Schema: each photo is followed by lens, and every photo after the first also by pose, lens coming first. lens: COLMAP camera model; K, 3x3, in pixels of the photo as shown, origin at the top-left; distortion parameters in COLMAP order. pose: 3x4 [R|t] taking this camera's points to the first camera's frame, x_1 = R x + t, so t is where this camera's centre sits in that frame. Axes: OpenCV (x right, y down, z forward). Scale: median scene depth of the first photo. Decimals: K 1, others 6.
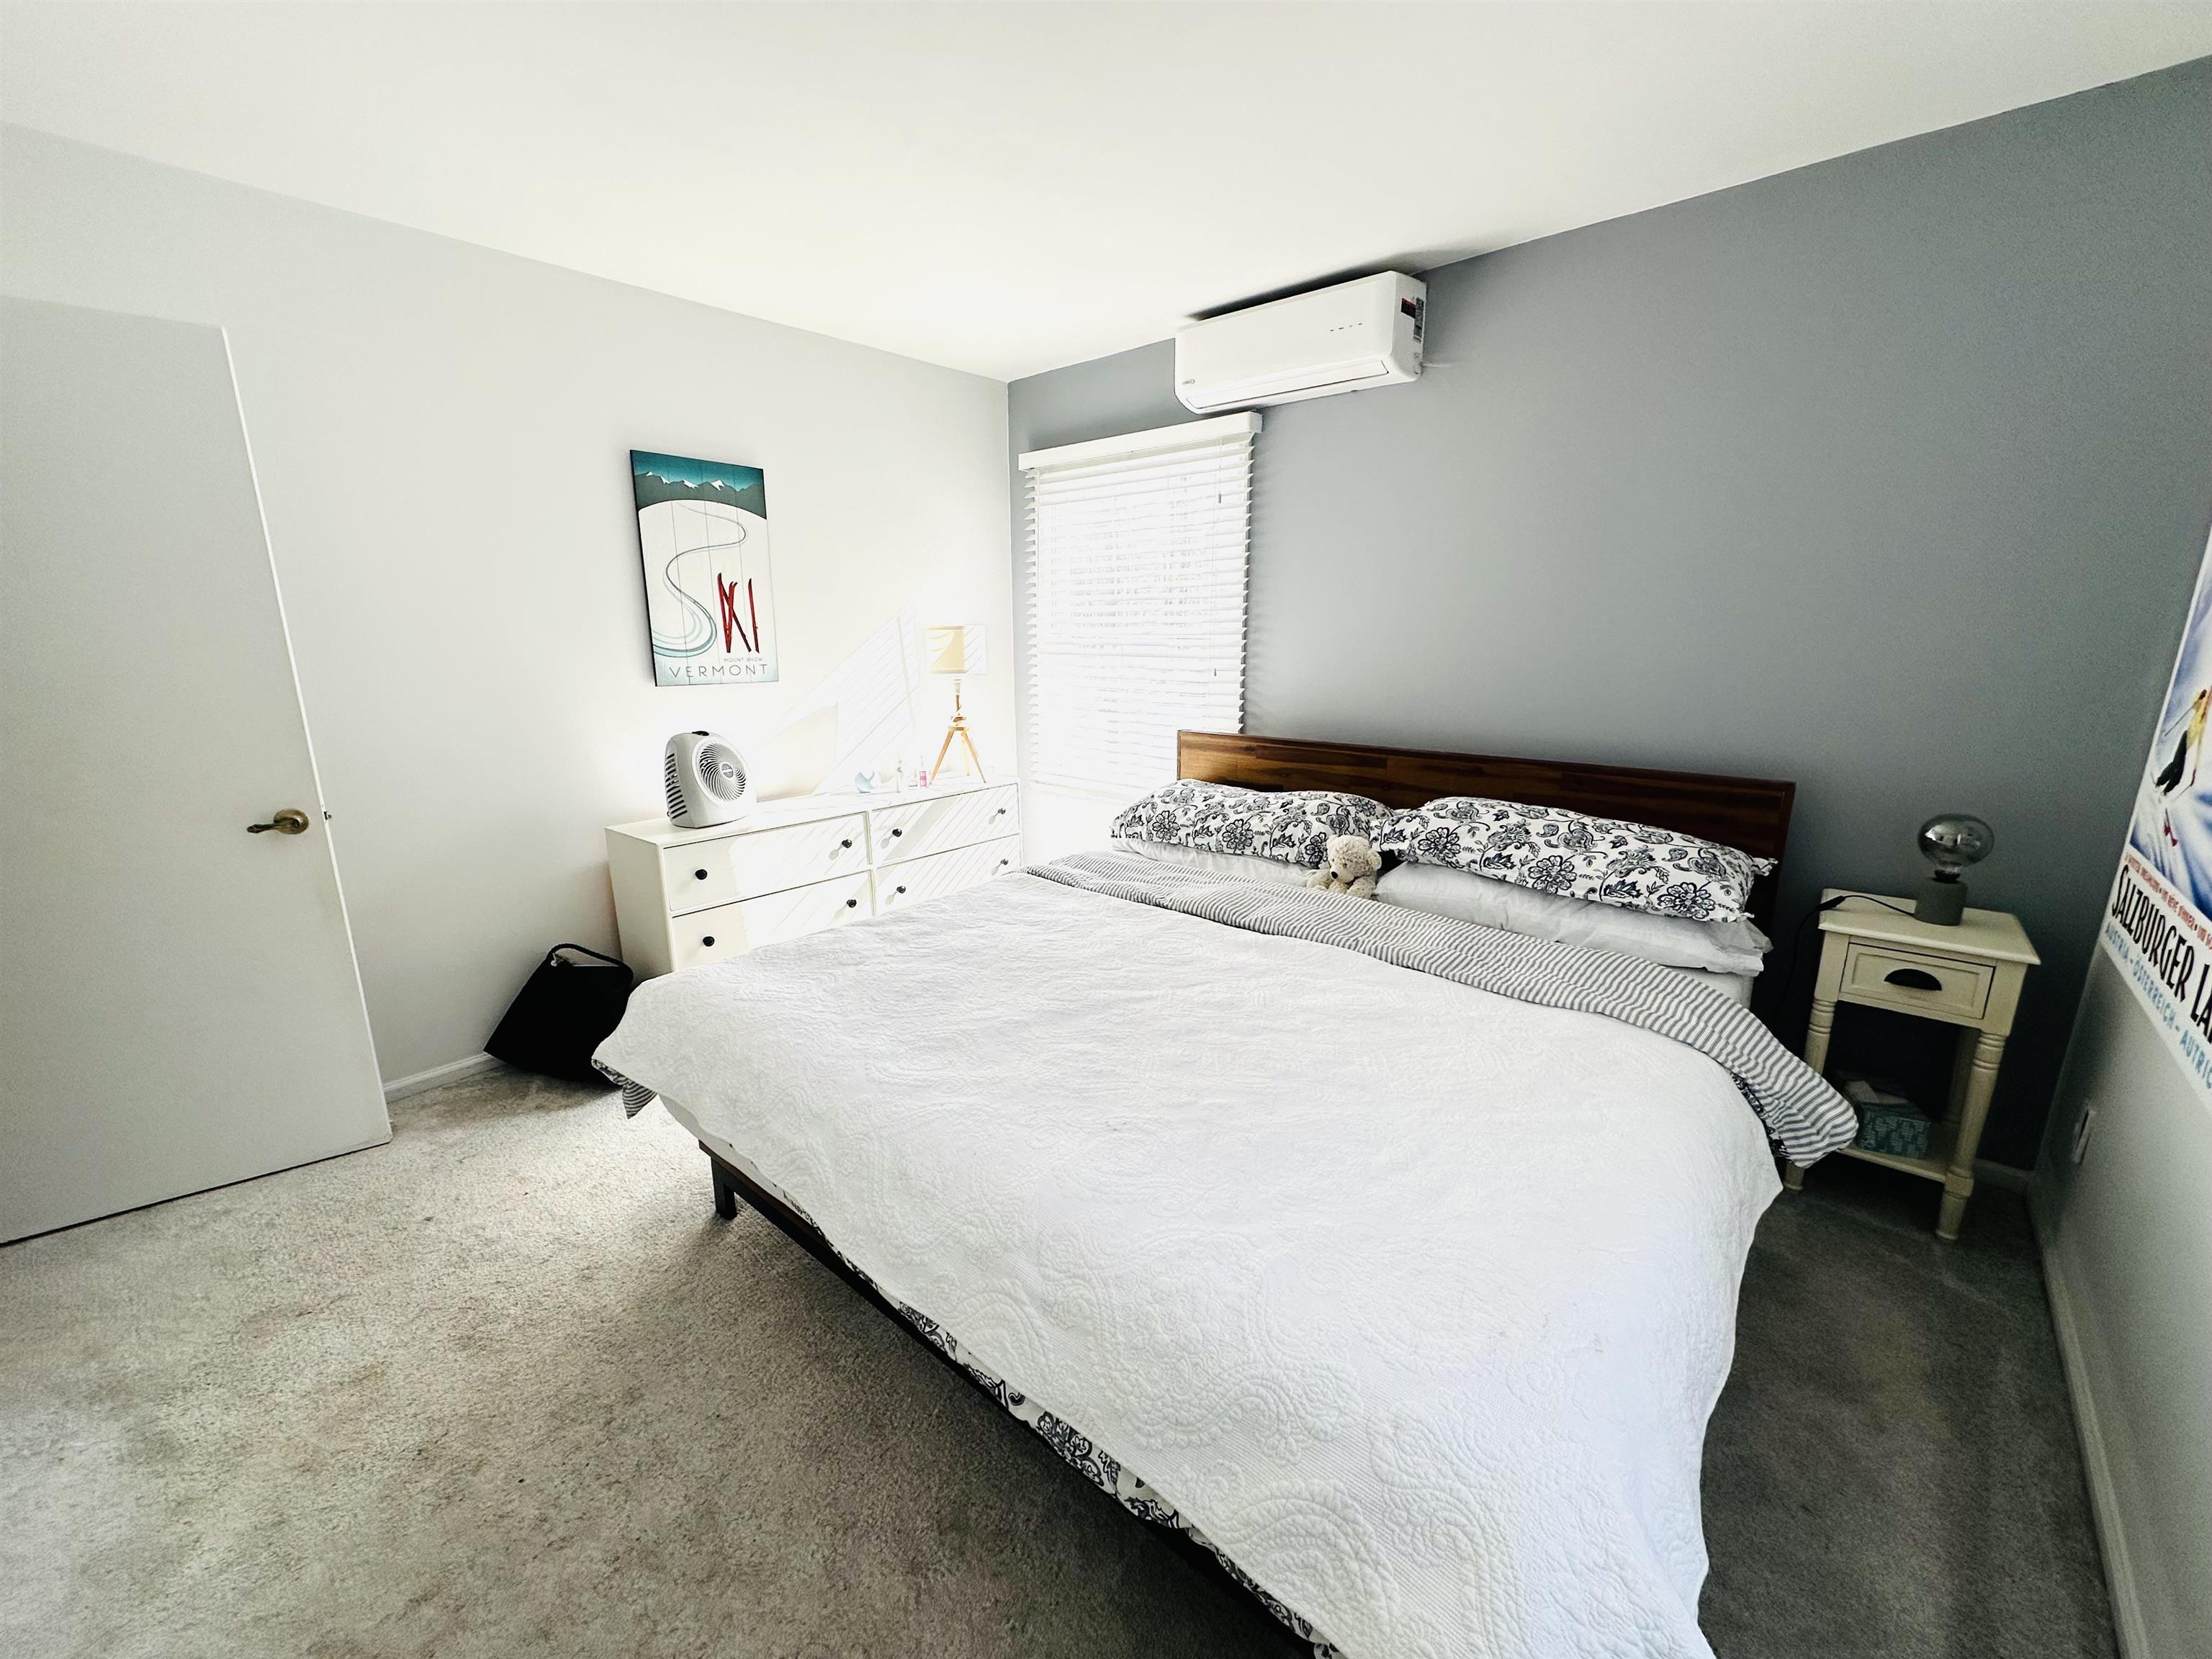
lens RADIAL K [[876.2, 0, 1105.0], [0, 876.2, 826.8], [0, 0, 1]] dist [-0.001100, -0.000236]
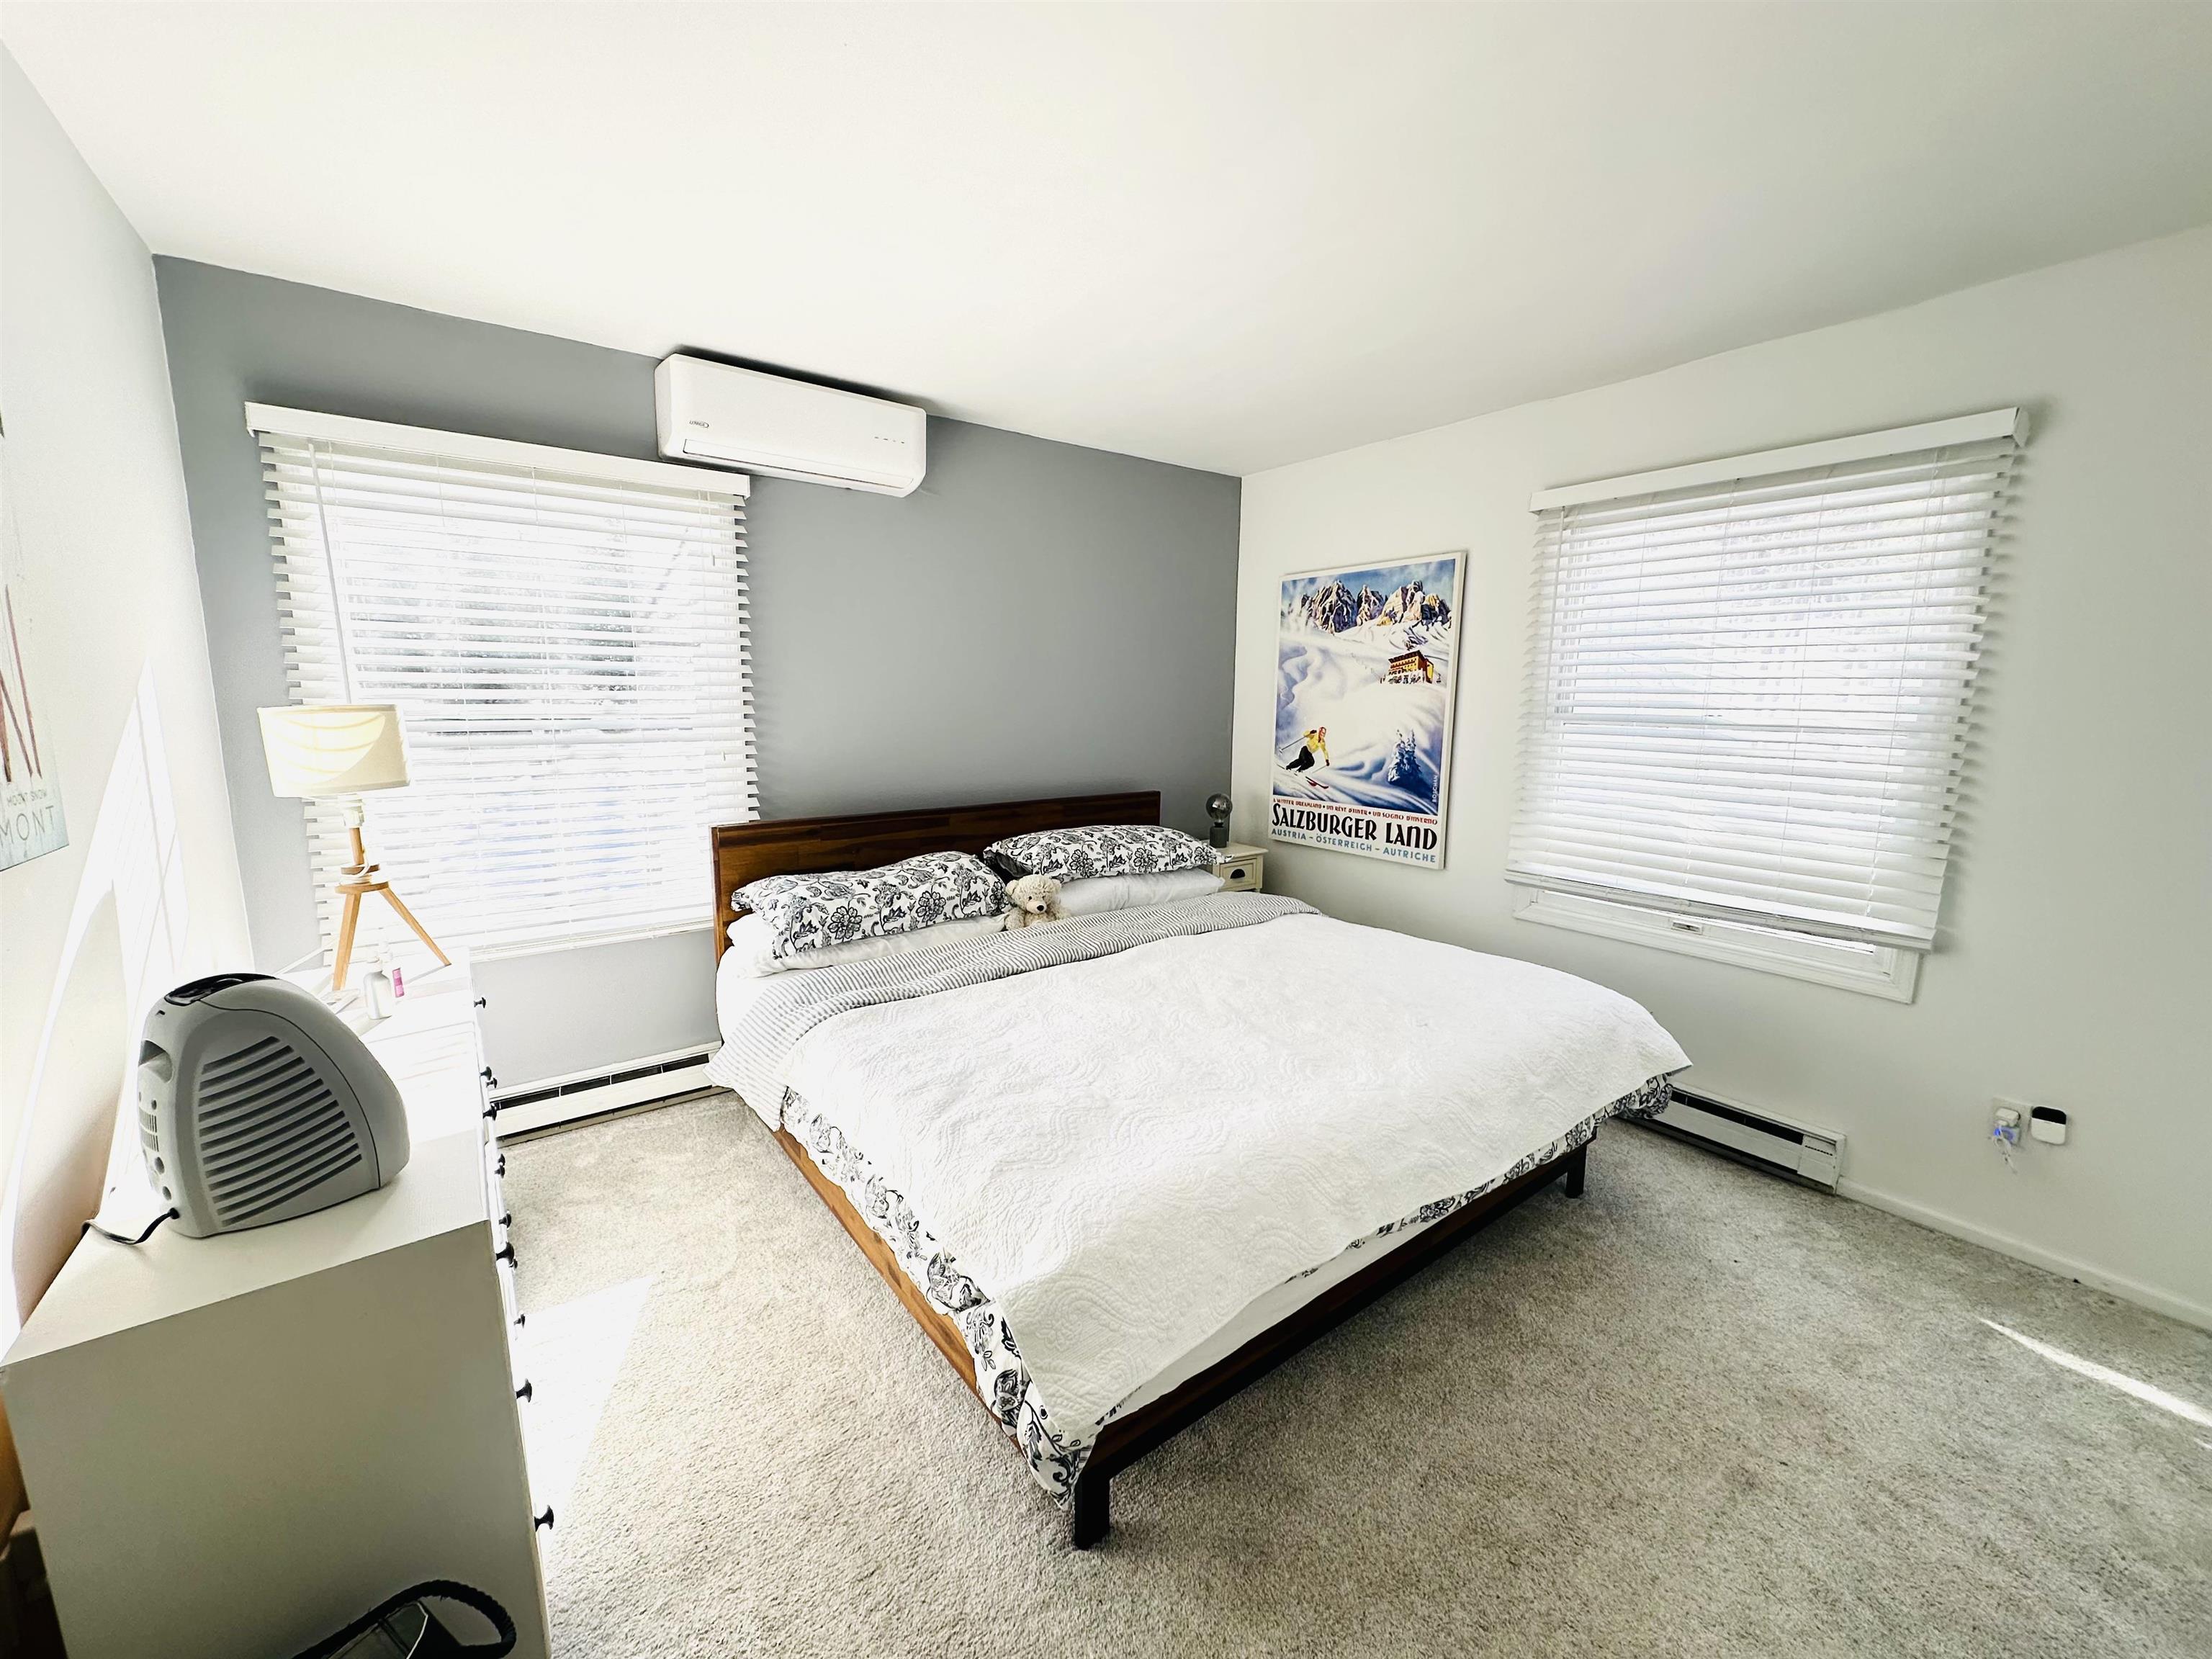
lens RADIAL K [[876.2, 0, 1105.0], [0, 876.2, 826.8], [0, 0, 1]] dist [-0.001100, -0.000236]
pose [[0.212947, -0.139069, 0.967116, -0.755376], [0.212990, 0.972622, 0.092963, -0.128449], [-0.953566, 0.186190, 0.236737, 0.528193]]
